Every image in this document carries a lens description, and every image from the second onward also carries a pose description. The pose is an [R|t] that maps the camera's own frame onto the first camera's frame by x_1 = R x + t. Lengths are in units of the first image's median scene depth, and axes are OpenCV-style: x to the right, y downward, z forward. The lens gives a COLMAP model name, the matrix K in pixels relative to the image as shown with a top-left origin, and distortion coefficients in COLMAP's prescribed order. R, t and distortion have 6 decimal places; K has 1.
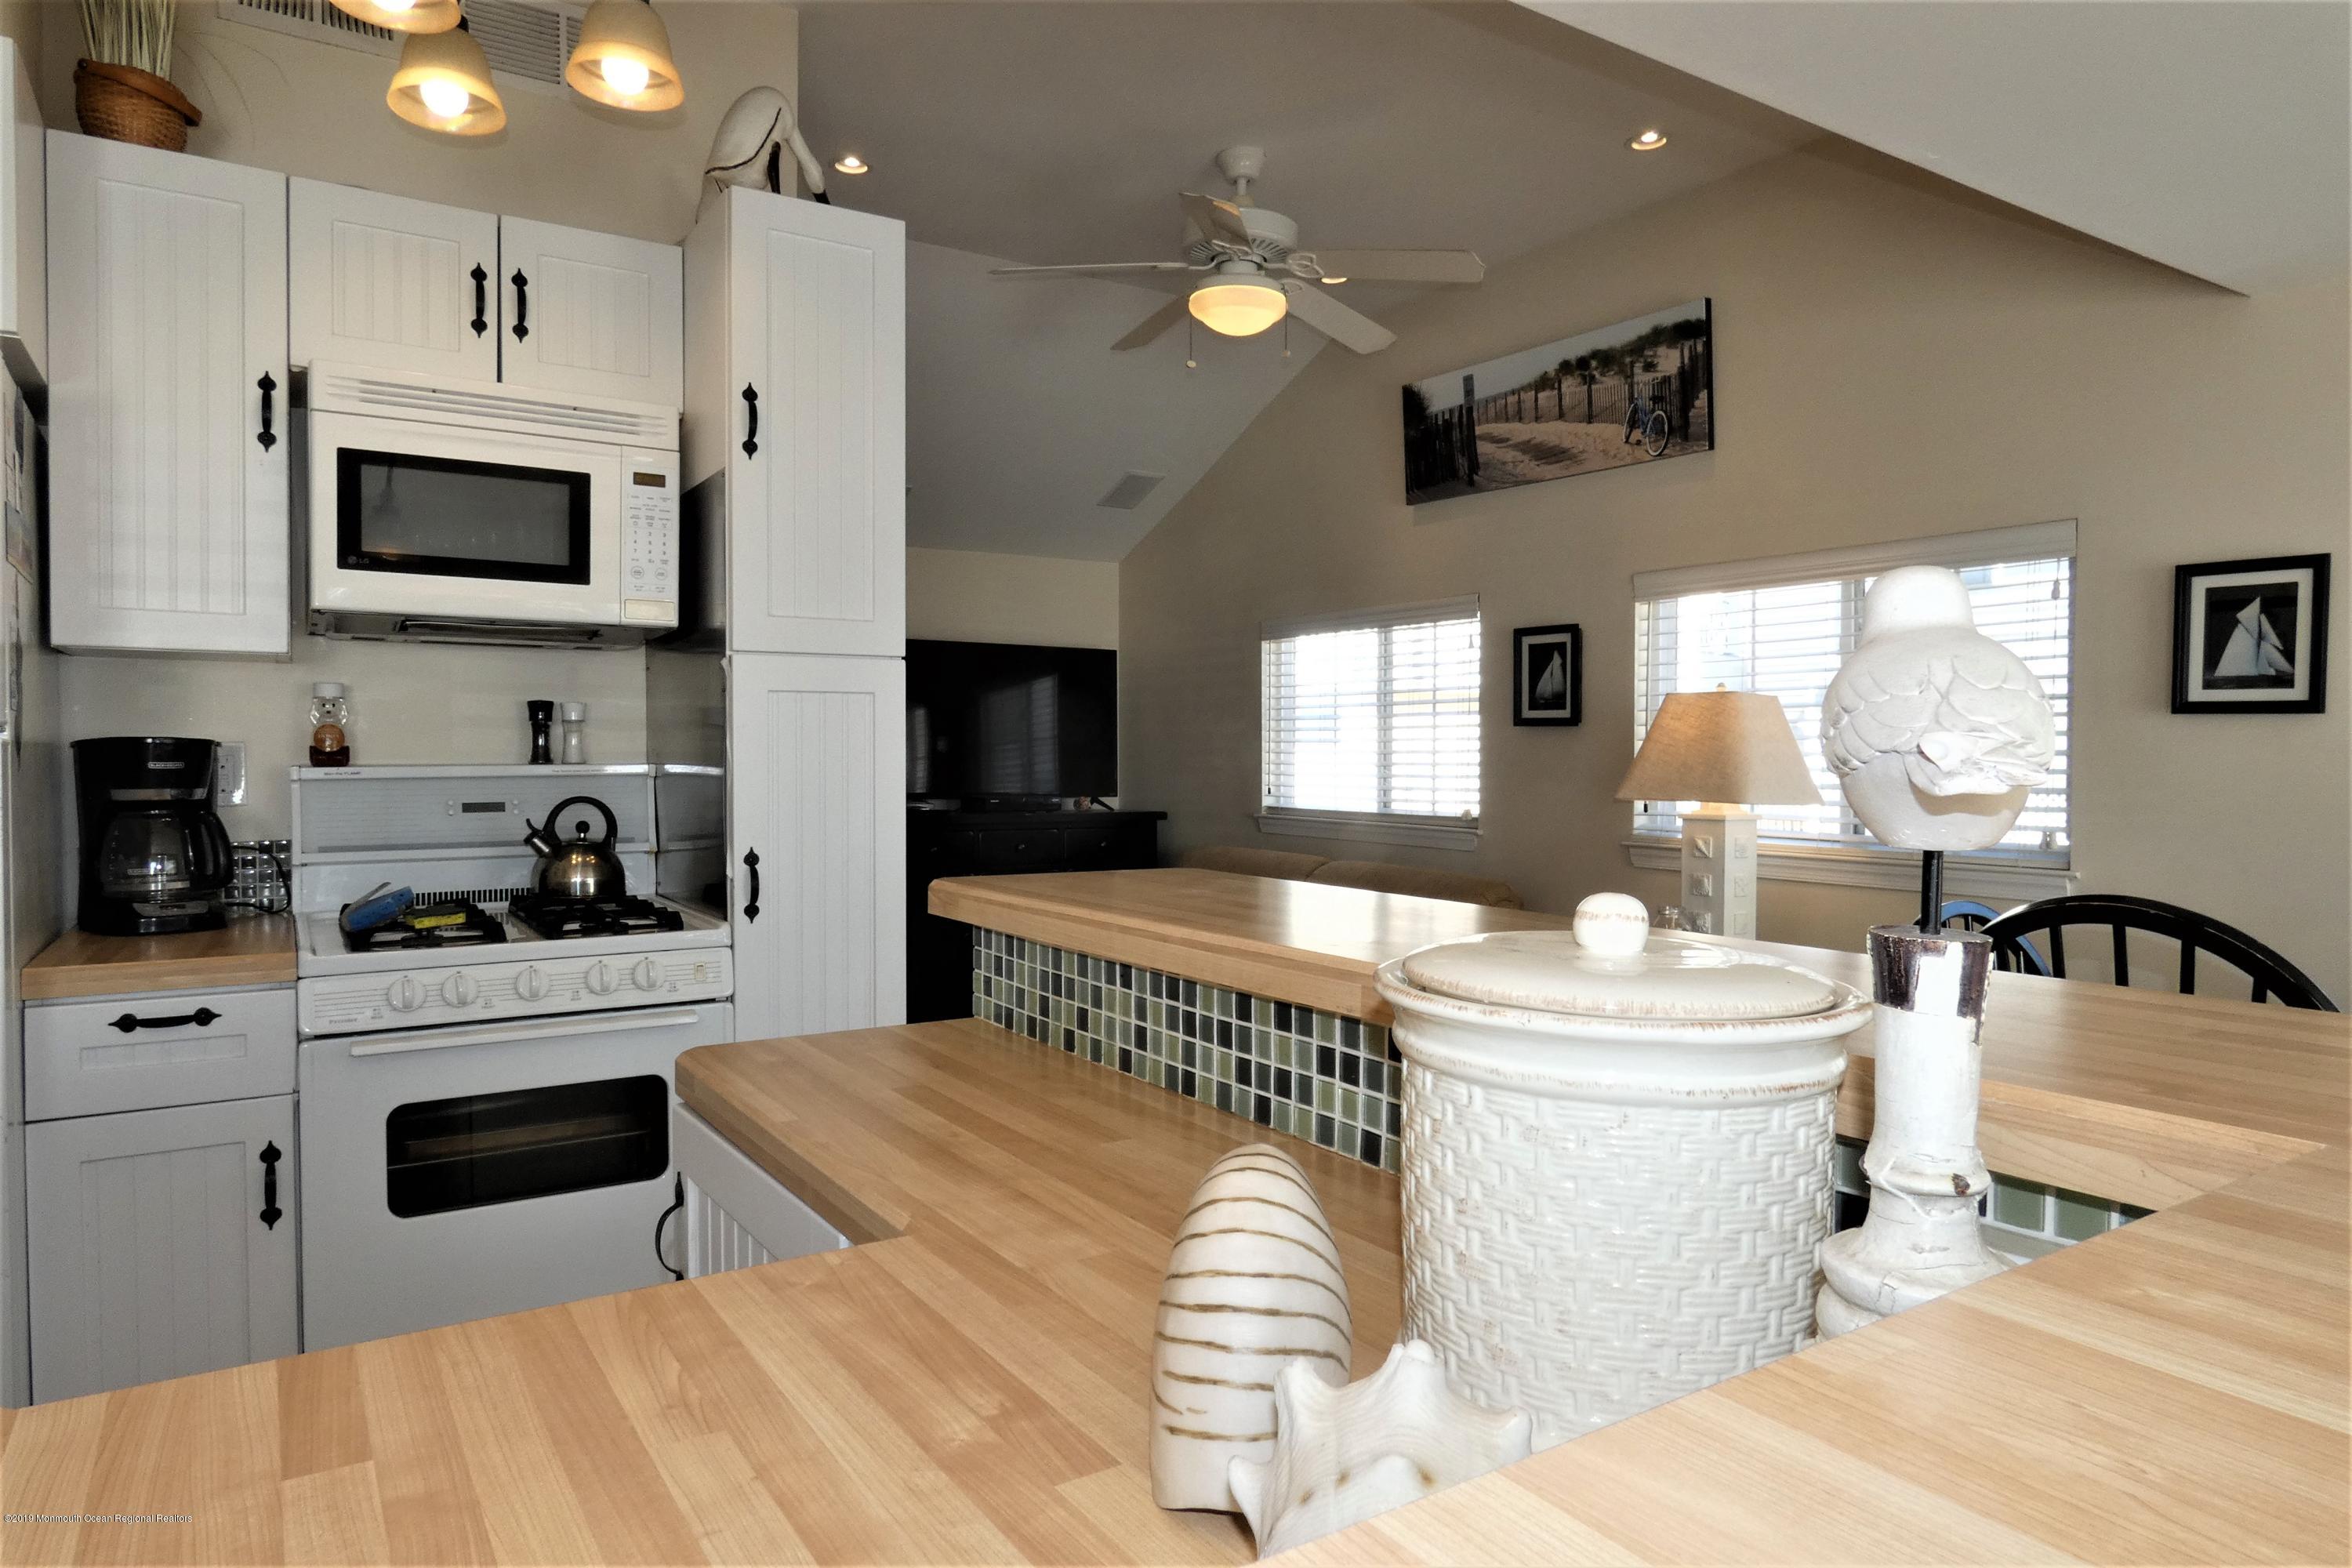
lens RADIAL K [[1422.8, 0, 1172.8], [0, 1422.8, 789.2], [0, 0, 1]] dist [-0.002680, -0.000195]
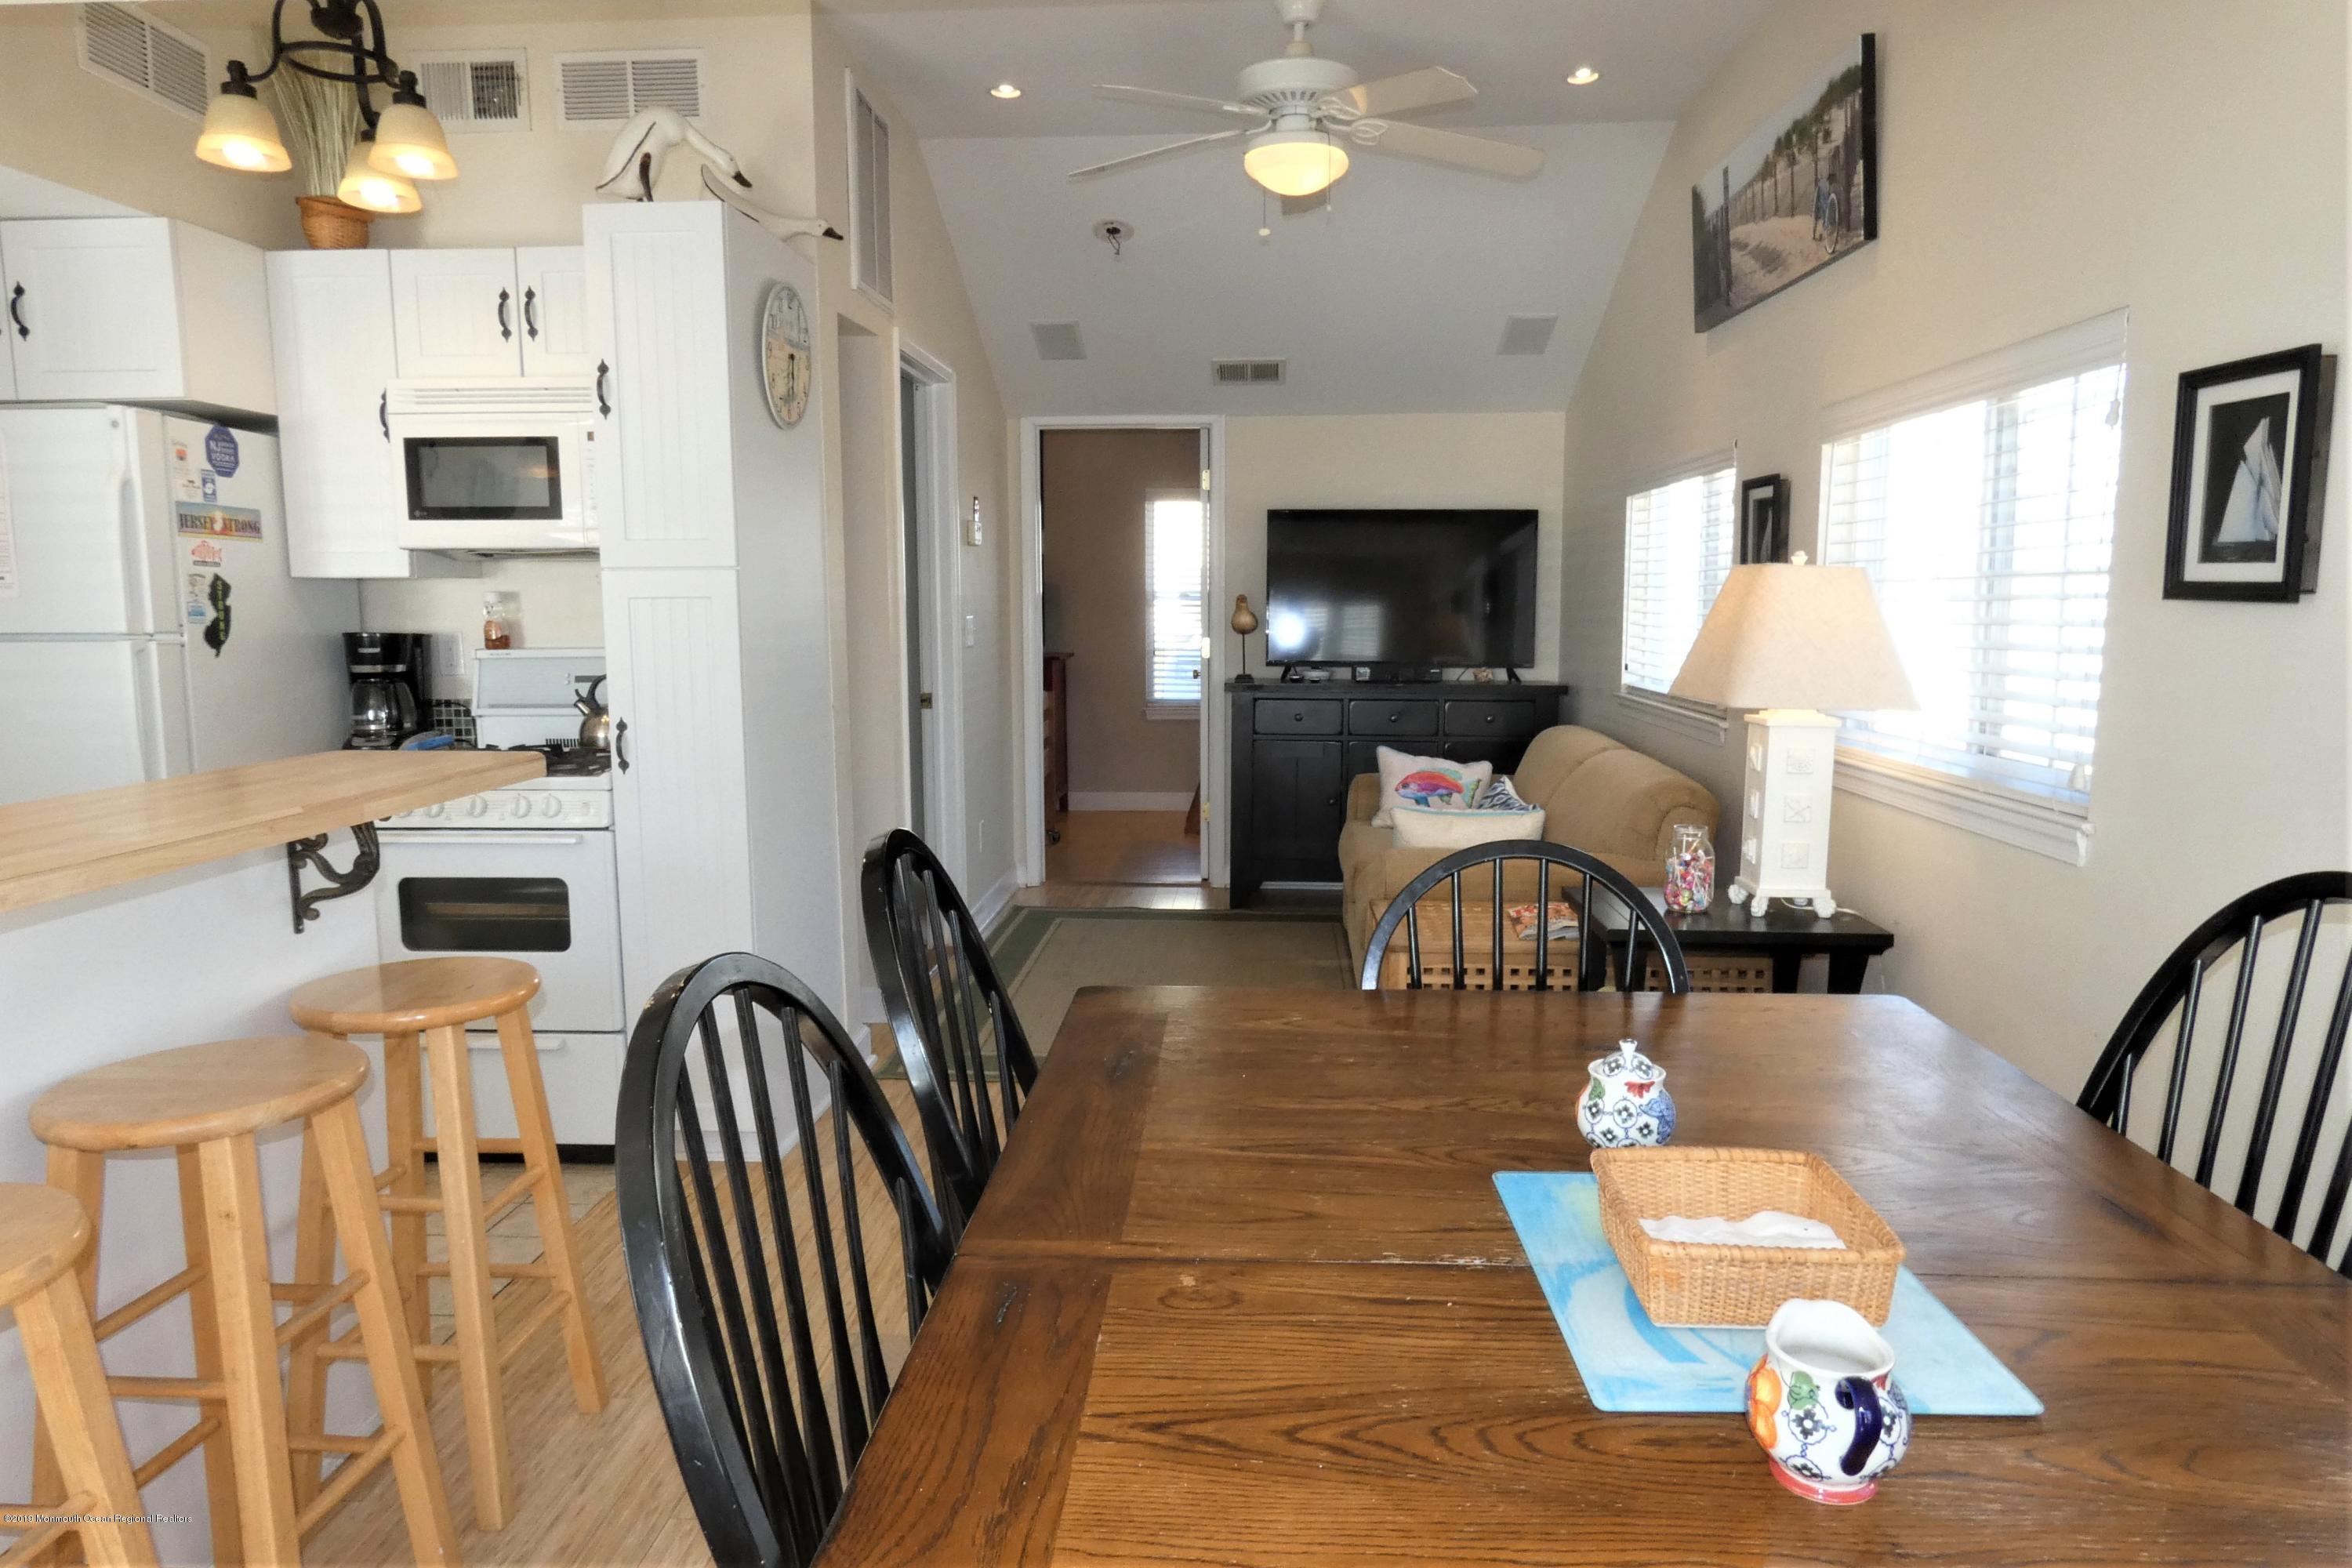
lens RADIAL K [[1475.1, 0, 1174.9], [0, 1475.1, 796.4], [0, 0, 1]] dist [-0.017989, -0.000597]
pose [[0.804167, 0.072021, -0.590024, 0.878740], [-0.009160, 0.994016, 0.108850, -0.036836], [0.594333, -0.082130, 0.800015, 0.194023]]
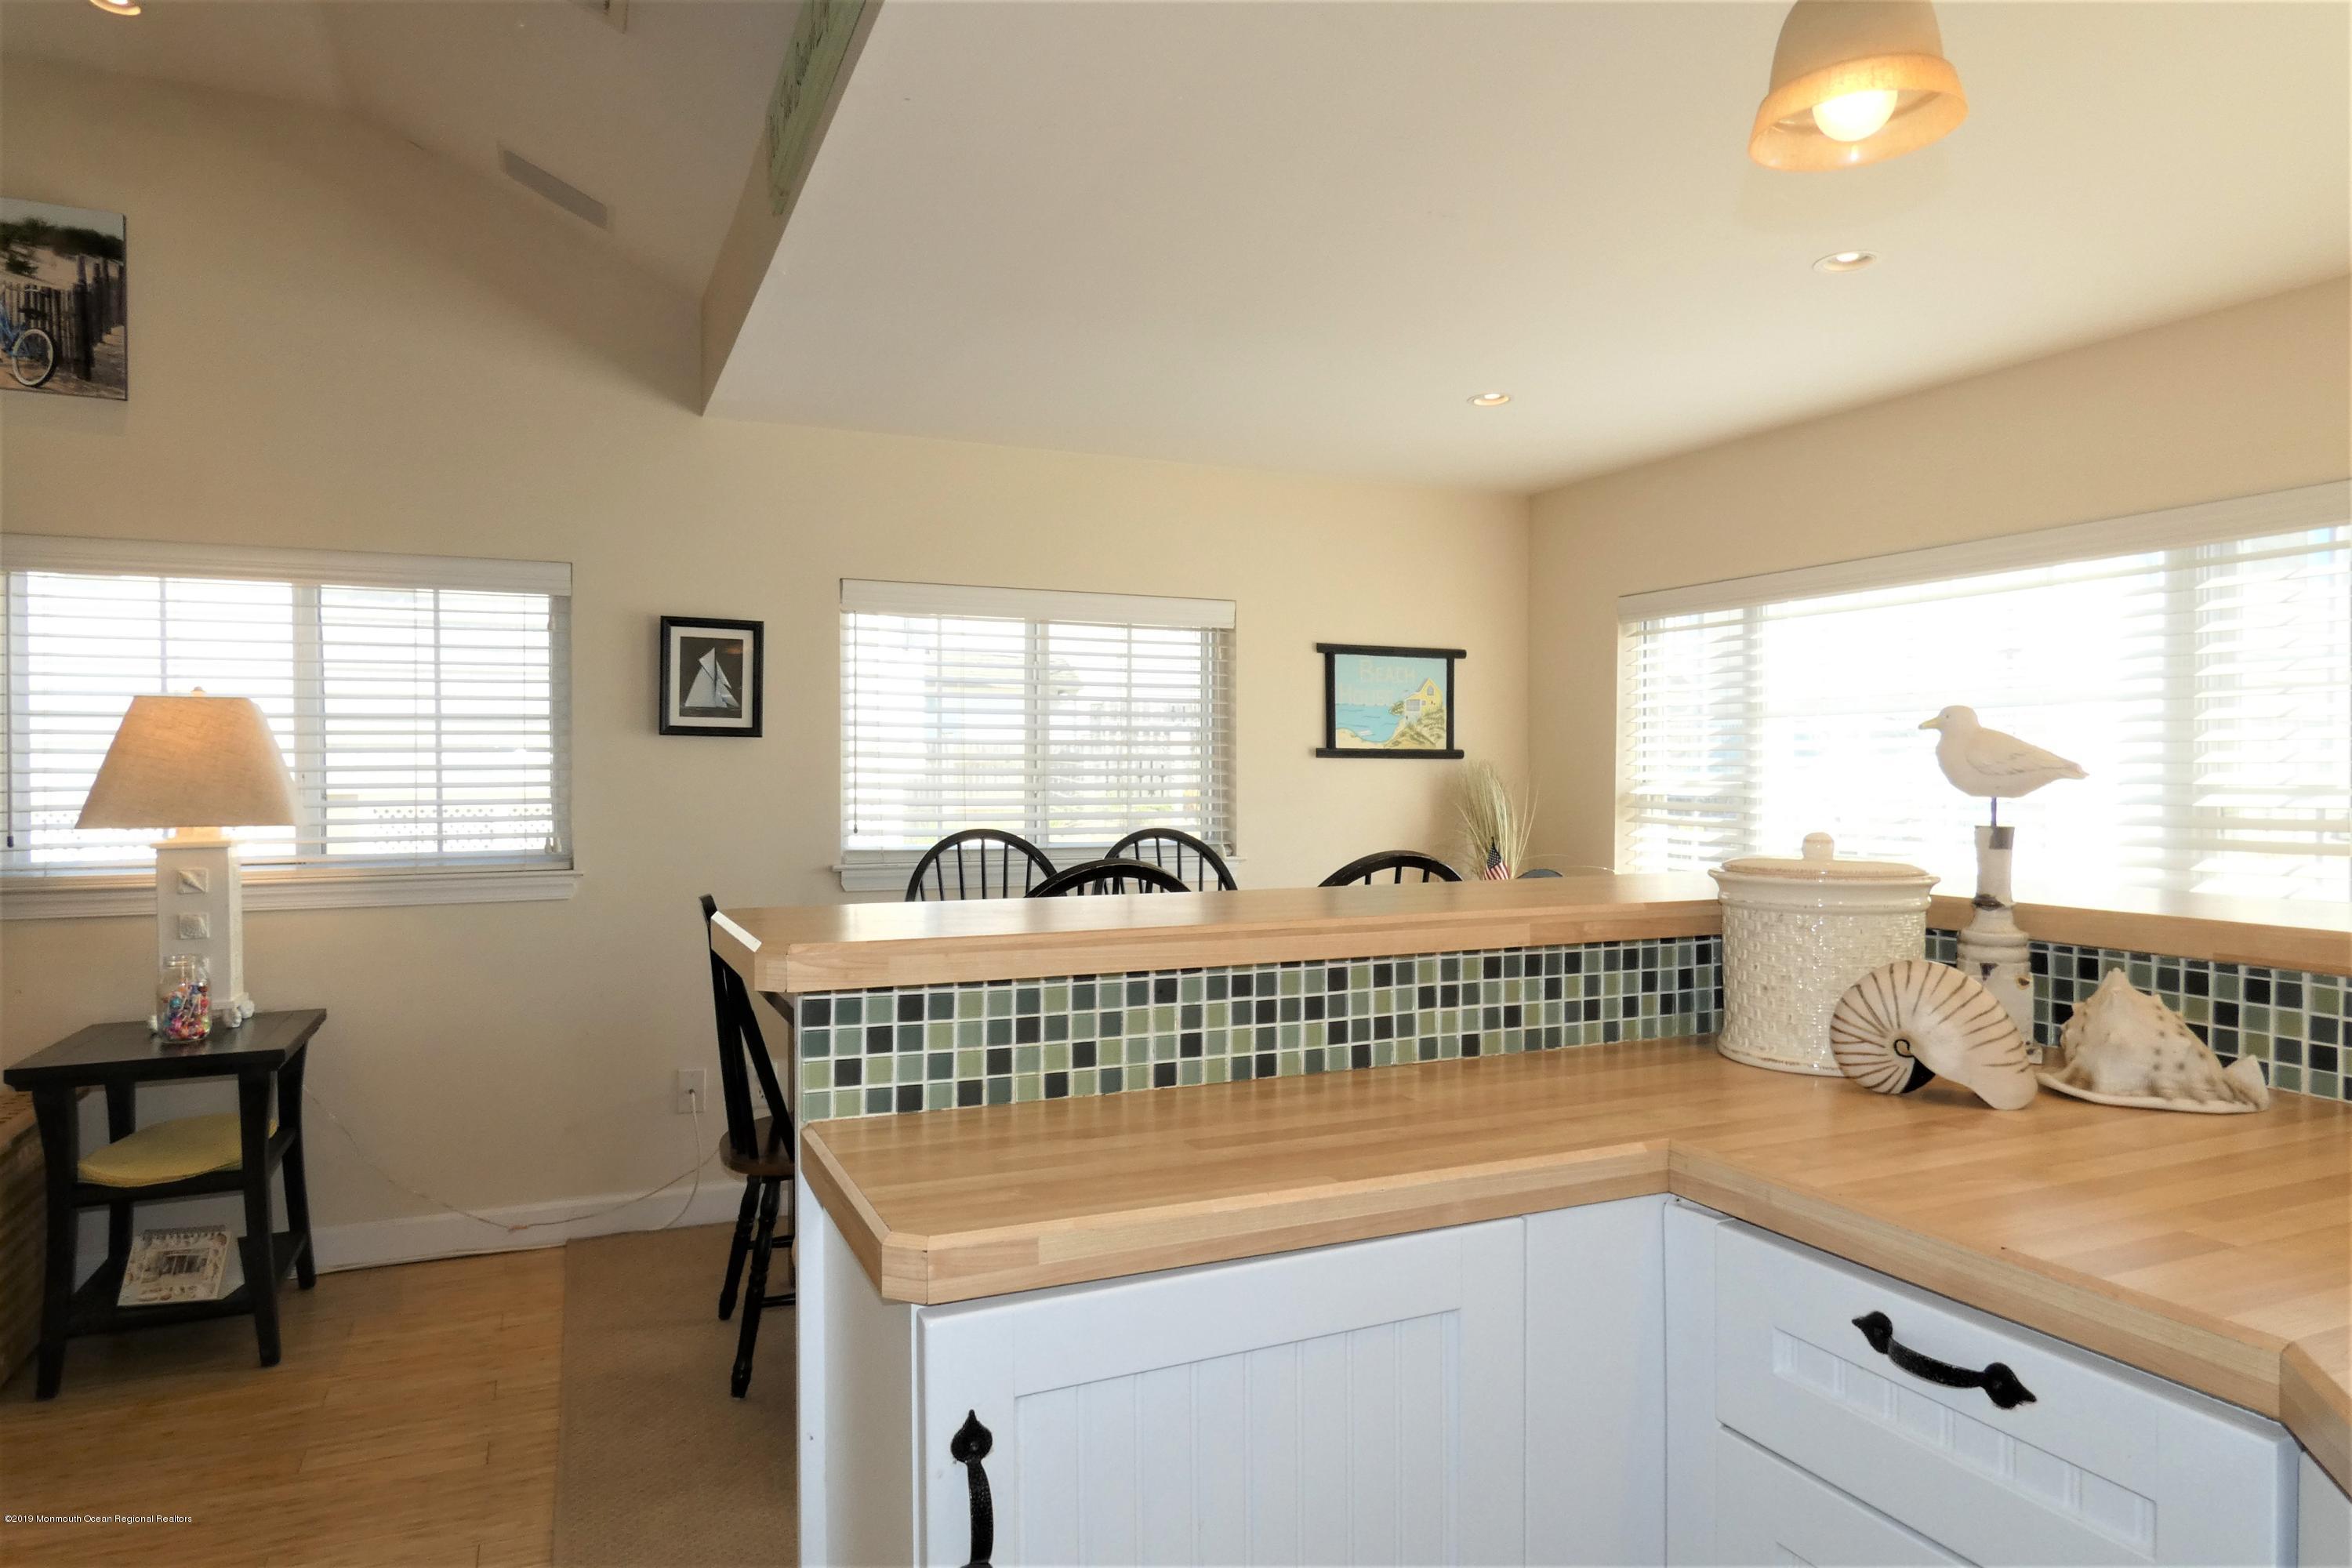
lens RADIAL K [[1422.8, 0, 1172.8], [0, 1422.8, 789.2], [0, 0, 1]] dist [-0.002680, -0.000195]
pose [[0.158500, -0.017890, 0.987197, -0.530891], [0.027854, 0.999519, 0.013642, -0.012683], [-0.986966, 0.025336, 0.158922, 0.431905]]
